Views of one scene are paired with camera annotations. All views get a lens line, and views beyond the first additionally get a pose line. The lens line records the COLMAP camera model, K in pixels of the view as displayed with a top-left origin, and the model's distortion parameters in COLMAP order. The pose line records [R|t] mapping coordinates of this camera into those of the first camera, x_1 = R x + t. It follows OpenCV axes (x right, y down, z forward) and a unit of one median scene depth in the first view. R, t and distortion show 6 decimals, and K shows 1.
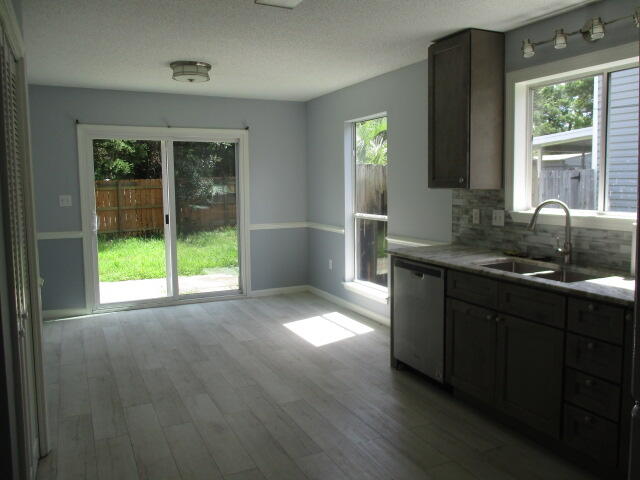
lens RADIAL K [[540.4, 0, 323.4], [0, 540.4, 231.3], [0, 0, 1]] dist [-0.025484, 0.005304]
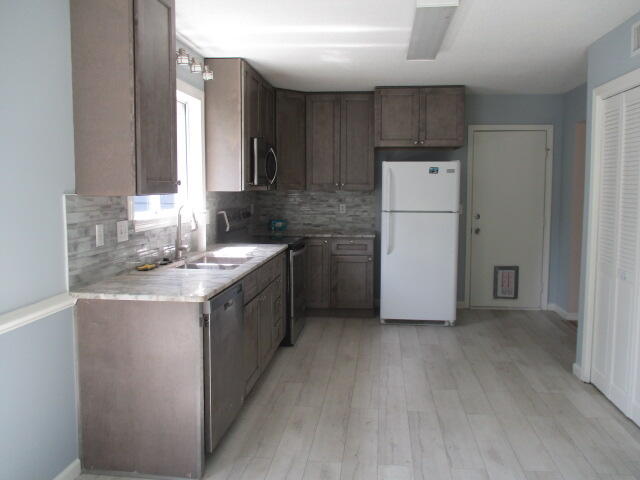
lens RADIAL K [[540.4, 0, 323.9], [0, 540.4, 238.4], [0, 0, 1]] dist [-0.025484, 0.005304]
pose [[-0.852474, -0.051501, 0.520226, -0.369451], [0.043810, 0.984597, 0.169261, -0.150473], [-0.520930, 0.167082, -0.837087, 1.688948]]
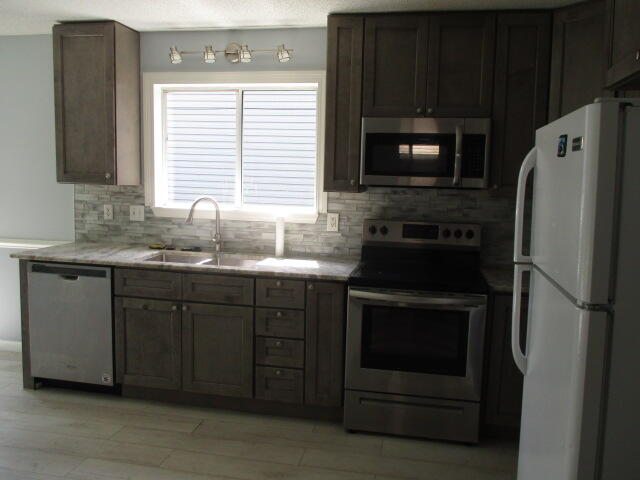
lens RADIAL K [[540.4, 0, 336.5], [0, 540.4, 233.0], [0, 0, 1]] dist [-0.025484, 0.005304]
pose [[0.593981, -0.056627, 0.802484, -0.305396], [0.039046, 0.998373, 0.041549, -0.017063], [-0.803531, 0.006654, 0.595225, 0.100838]]
